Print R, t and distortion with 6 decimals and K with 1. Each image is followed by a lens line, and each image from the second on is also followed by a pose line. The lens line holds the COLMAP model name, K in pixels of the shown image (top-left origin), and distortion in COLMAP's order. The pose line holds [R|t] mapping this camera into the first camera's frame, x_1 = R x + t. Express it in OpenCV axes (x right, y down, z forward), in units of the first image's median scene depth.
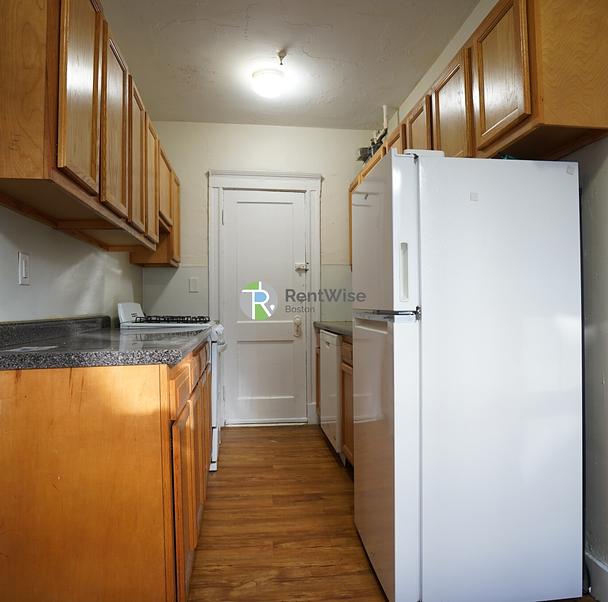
lens RADIAL K [[415.5, 0, 304.4], [0, 415.5, 302.8], [0, 0, 1]] dist [-0.068479, 0.024770]
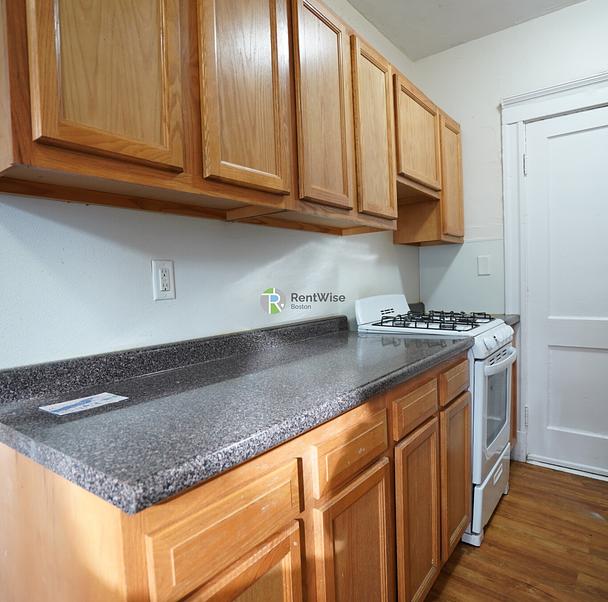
lens RADIAL K [[415.5, 0, 304.4], [0, 415.5, 302.8], [0, 0, 1]] dist [-0.068479, 0.024770]
pose [[0.691348, 0.021867, -0.722191, 0.053876], [0.033807, 0.997468, 0.062565, -0.041645], [0.721730, -0.067670, 0.688859, 0.328923]]
